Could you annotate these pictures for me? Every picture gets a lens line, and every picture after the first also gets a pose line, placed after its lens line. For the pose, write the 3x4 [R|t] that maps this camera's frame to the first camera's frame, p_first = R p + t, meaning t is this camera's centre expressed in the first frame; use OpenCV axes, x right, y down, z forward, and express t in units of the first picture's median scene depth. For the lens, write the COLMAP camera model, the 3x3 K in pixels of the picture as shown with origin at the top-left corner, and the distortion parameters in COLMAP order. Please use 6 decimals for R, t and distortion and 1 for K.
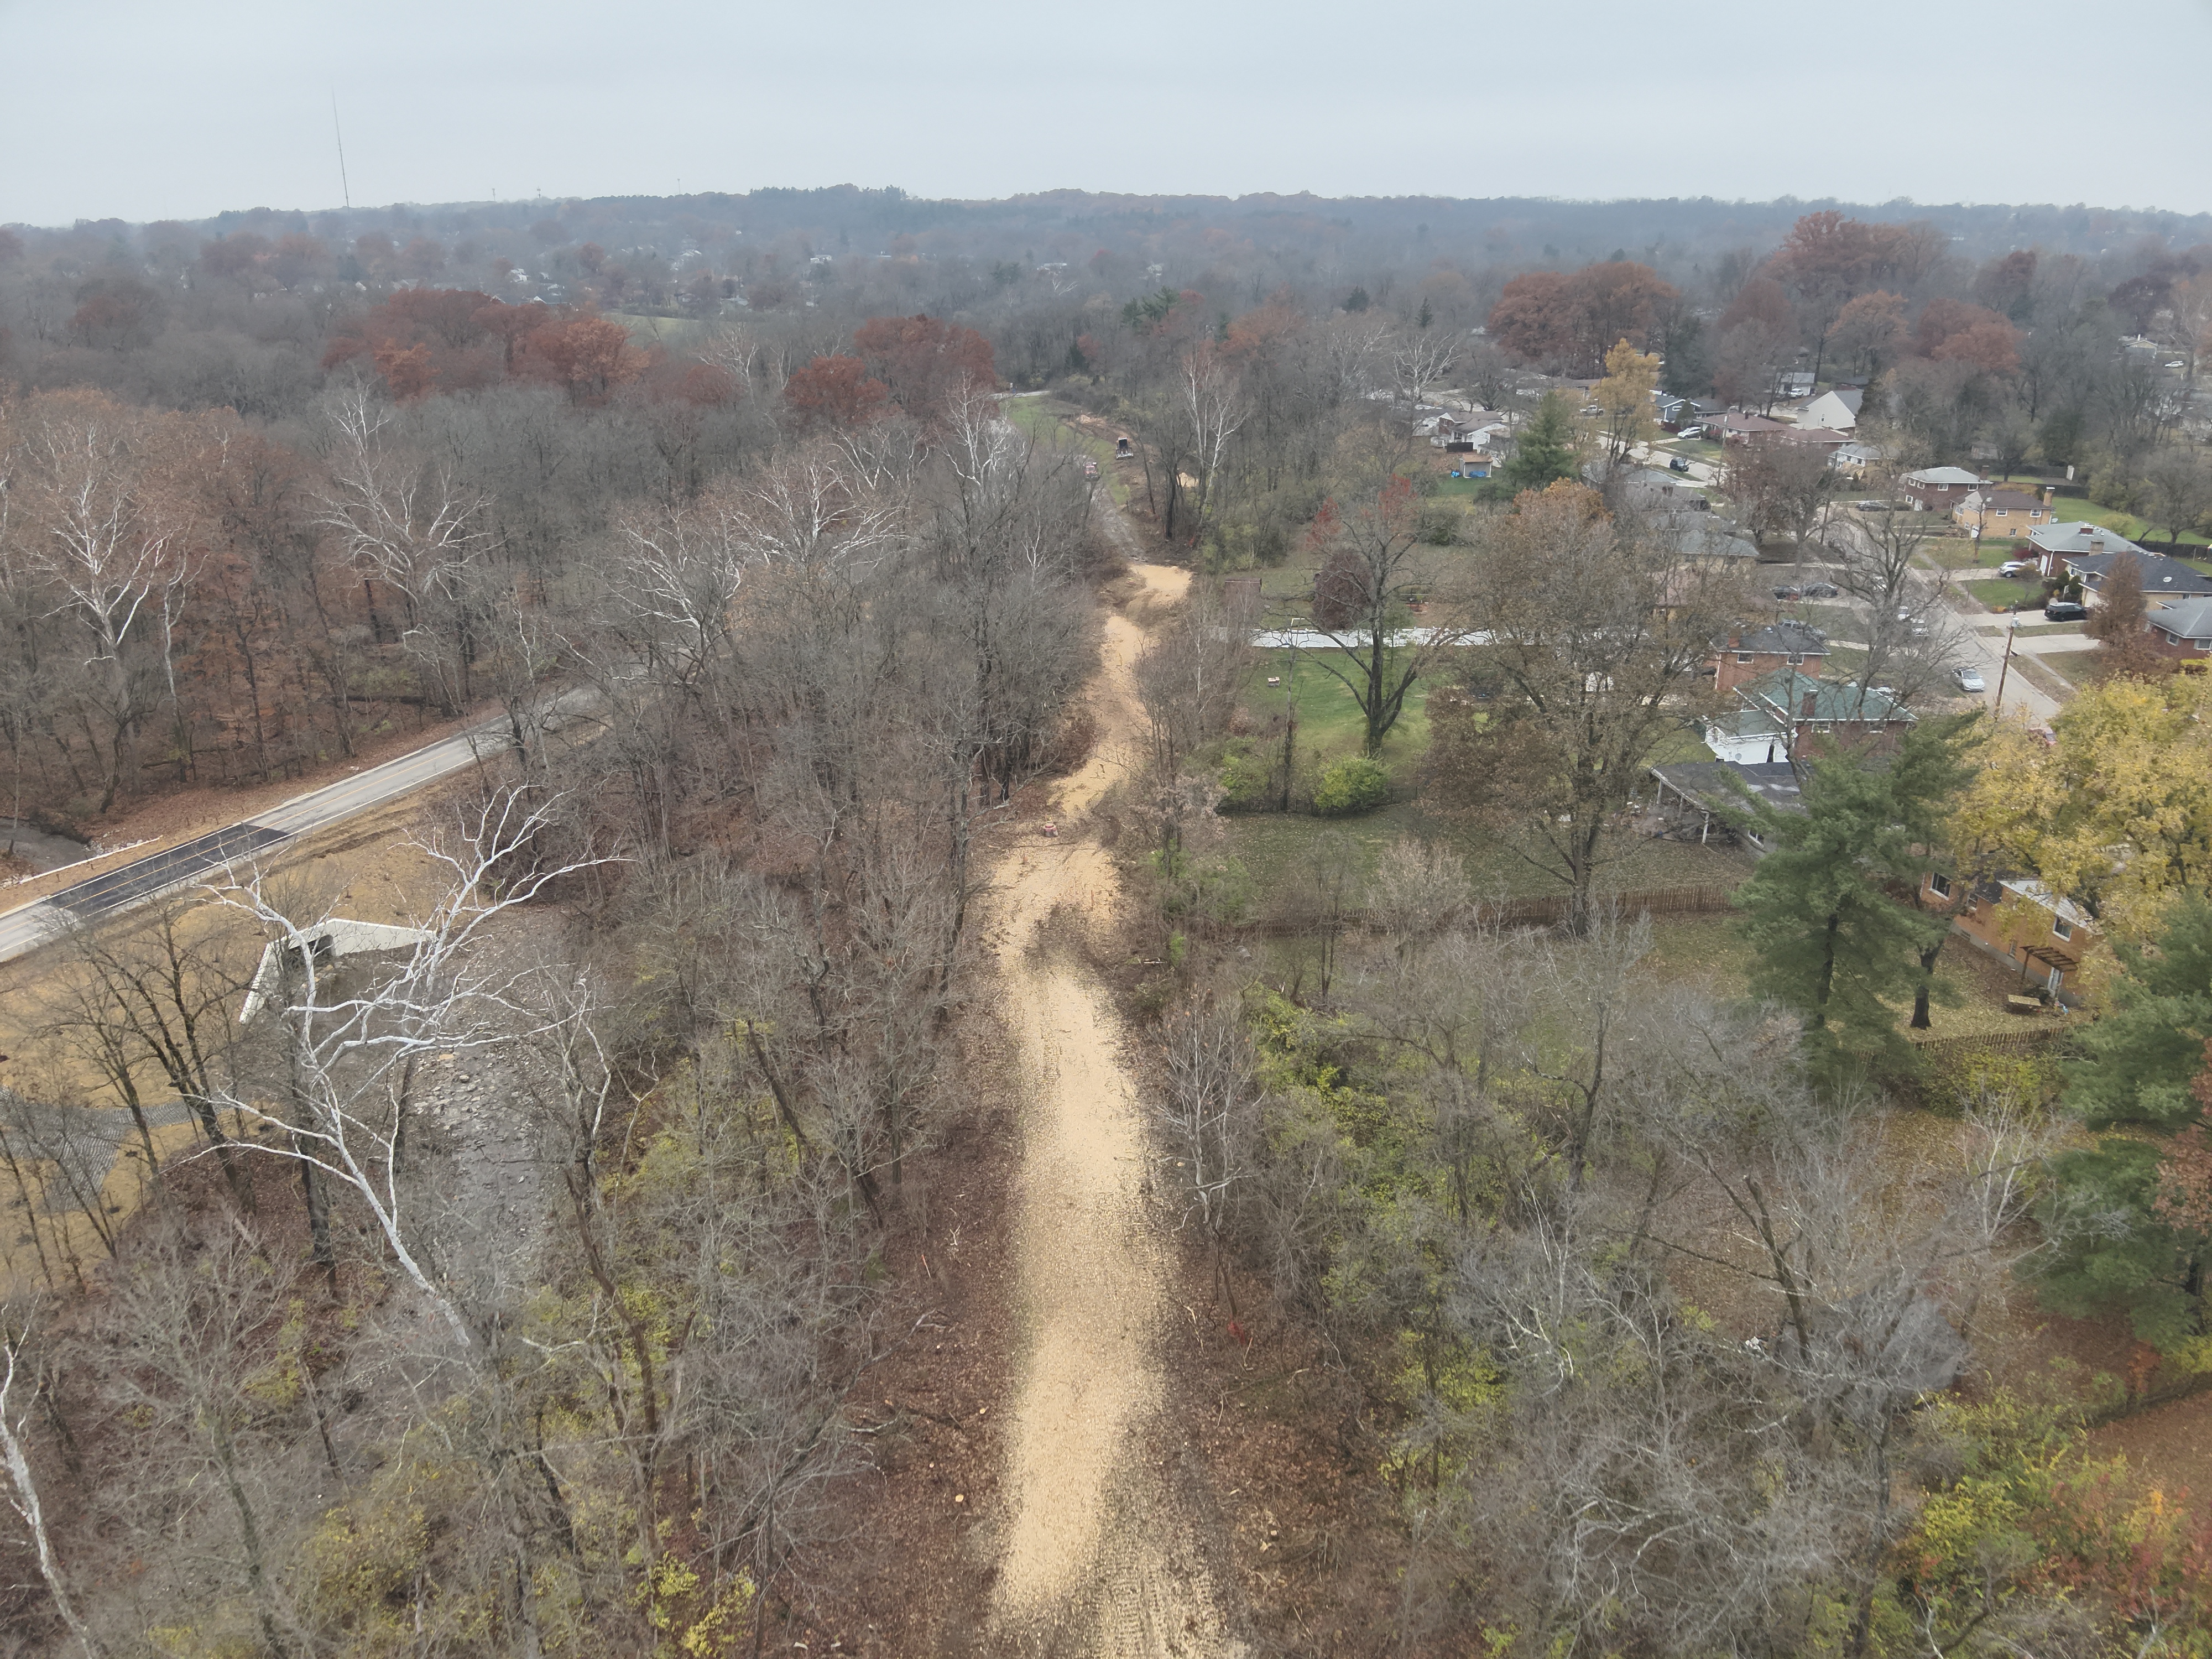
lens RADIAL K [[1622.4, 0, 1105.9], [0, 1622.4, 841.8], [0, 0, 1]] dist [0.118246, -0.220640]
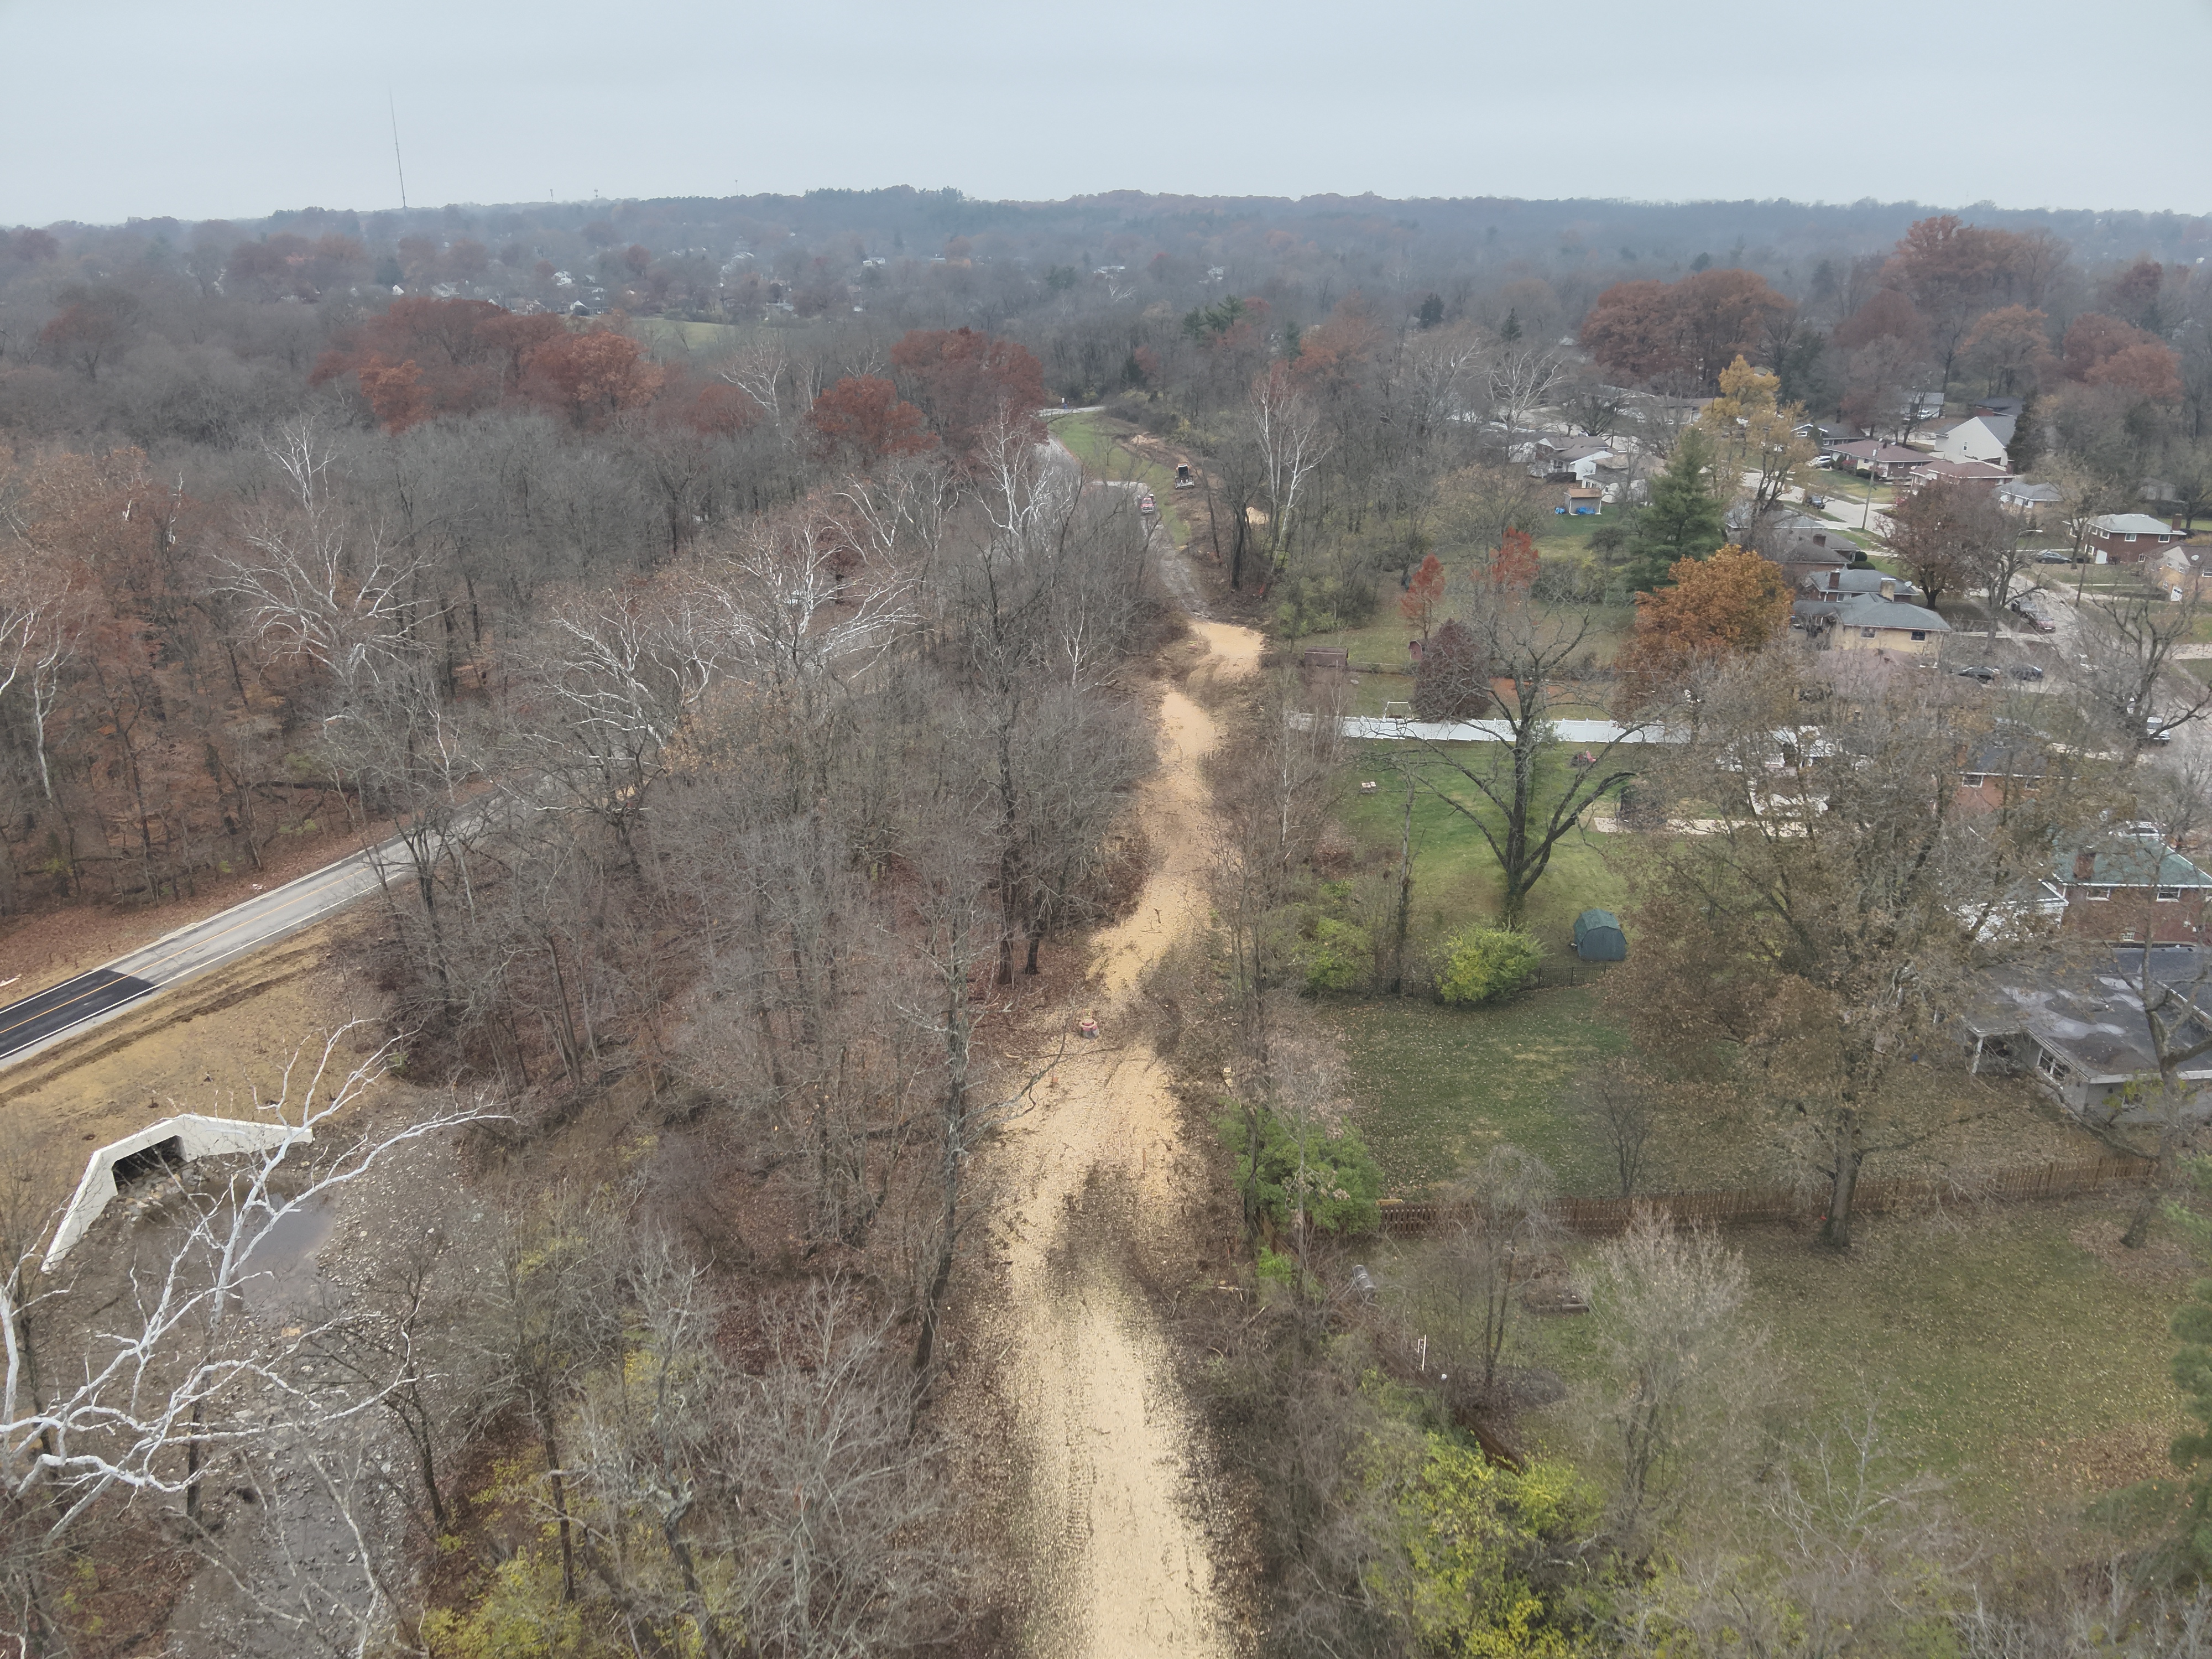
lens RADIAL K [[1622.4, 0, 1105.9], [0, 1622.4, 841.8], [0, 0, 1]] dist [0.118246, -0.220640]
pose [[0.999435, 0.012517, -0.031190, -0.001749], [-0.012534, 0.999921, -0.000350, -0.042959], [0.031183, 0.000740, 0.999513, 0.108441]]
